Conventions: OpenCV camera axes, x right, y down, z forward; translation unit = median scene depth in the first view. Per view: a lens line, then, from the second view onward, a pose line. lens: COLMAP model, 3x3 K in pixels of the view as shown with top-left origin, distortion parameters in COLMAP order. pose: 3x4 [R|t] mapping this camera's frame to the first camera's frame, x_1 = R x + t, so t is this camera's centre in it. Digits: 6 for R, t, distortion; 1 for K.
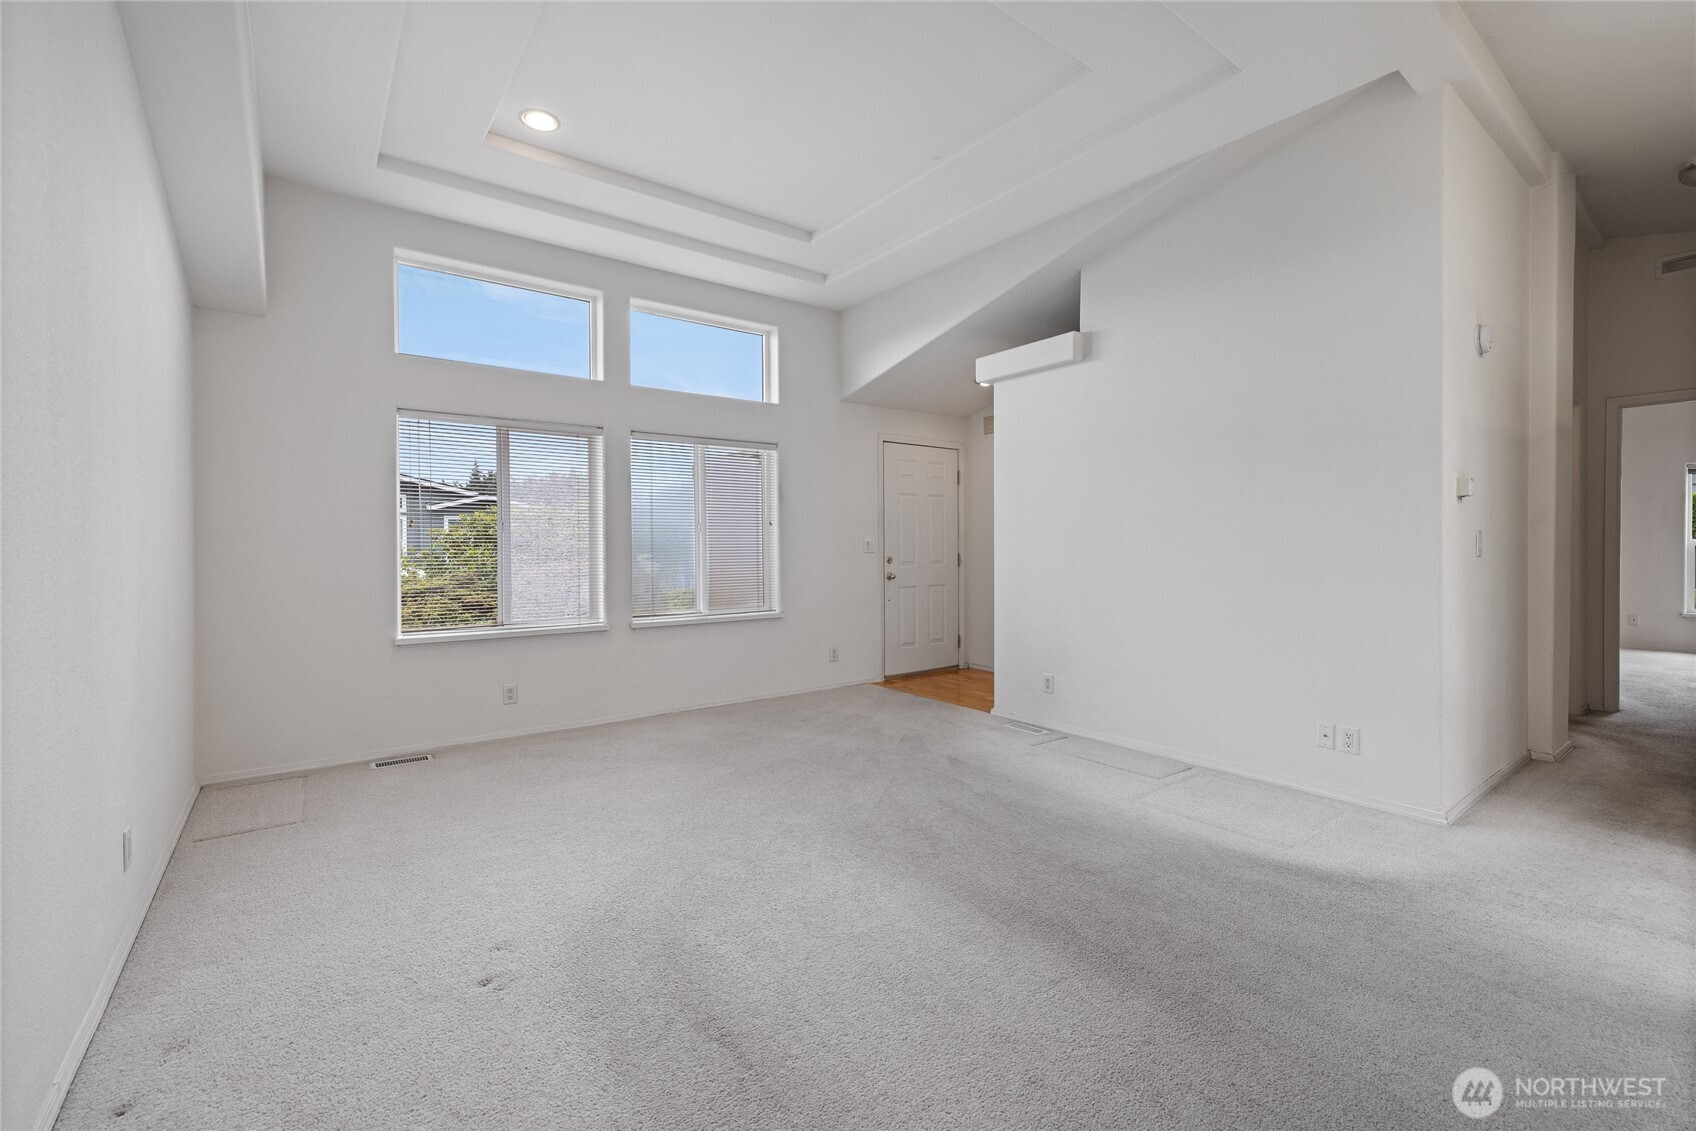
lens RADIAL K [[719.9, 0, 838.3], [0, 719.9, 560.3], [0, 0, 1]] dist [0.000263, 0.003025]
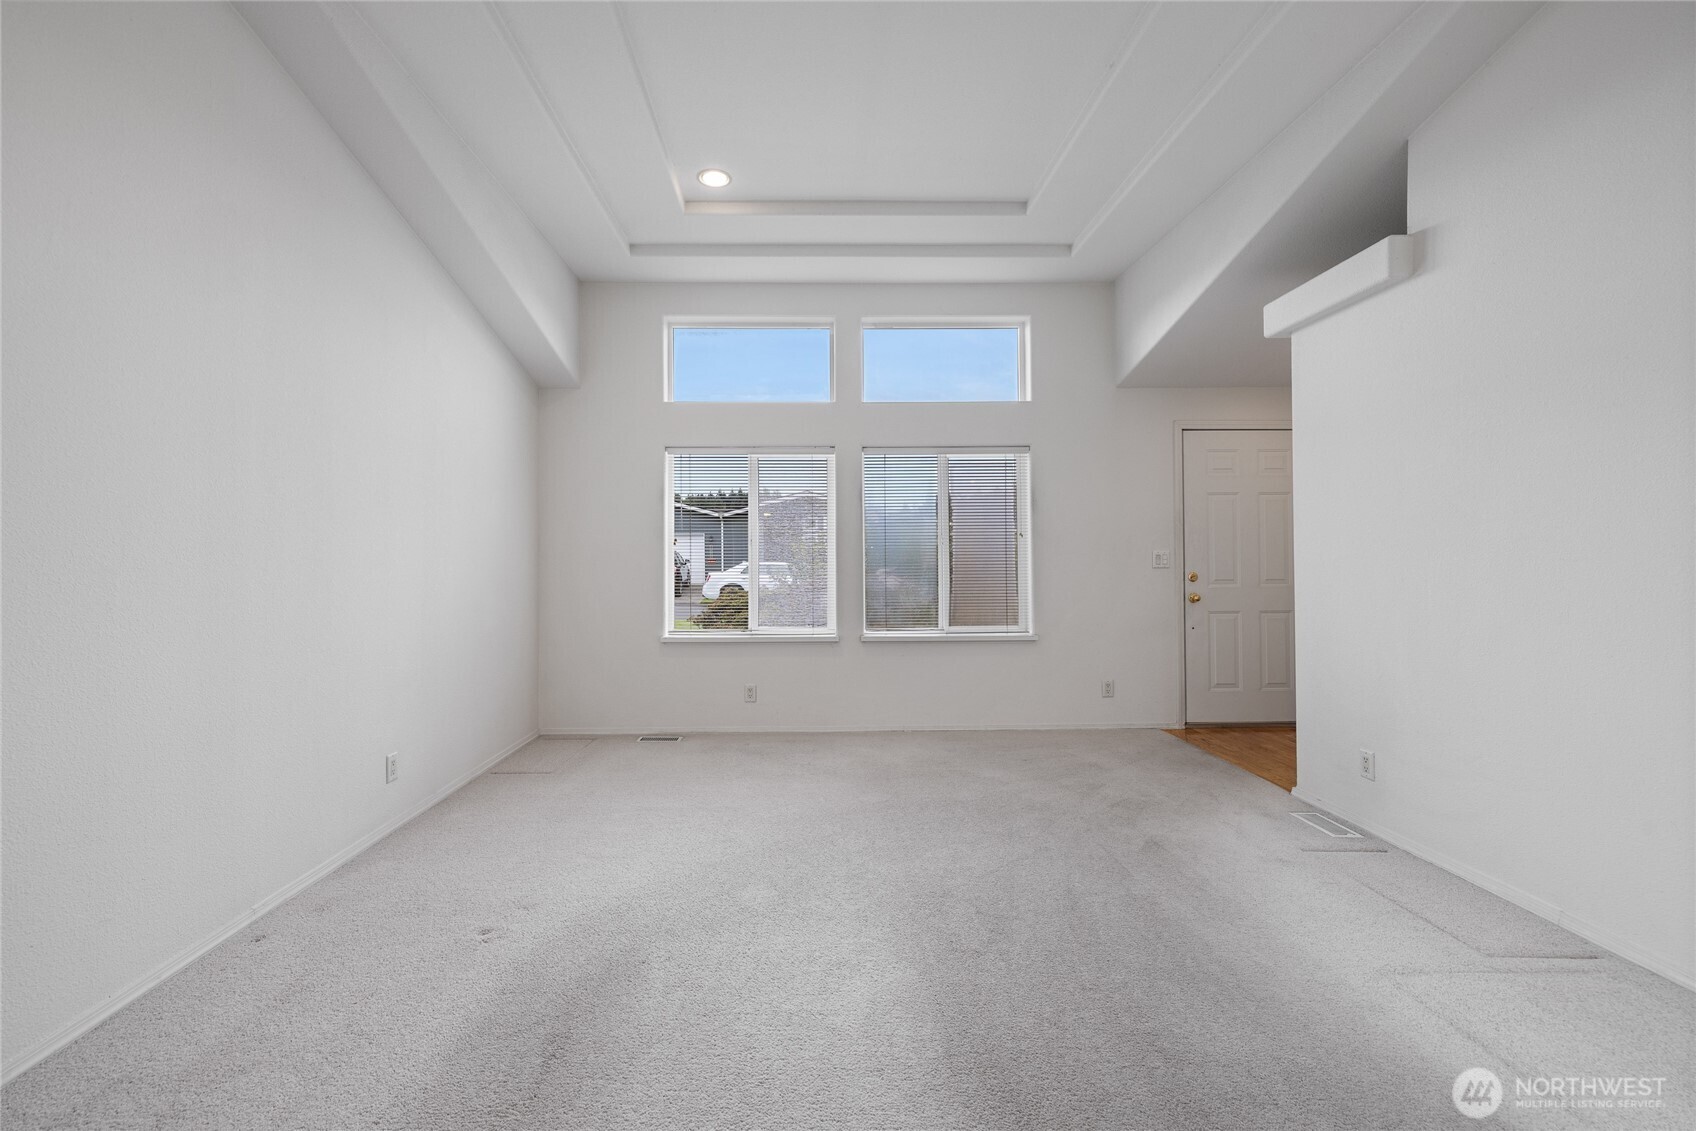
lens RADIAL K [[719.9, 0, 846.6], [0, 719.9, 565.8], [0, 0, 1]] dist [0.000263, 0.003025]
pose [[0.809630, 0.005778, -0.586913, 0.297337], [-0.010125, 0.999940, -0.004123, -0.008062], [0.586854, 0.009280, 0.809640, 0.166883]]
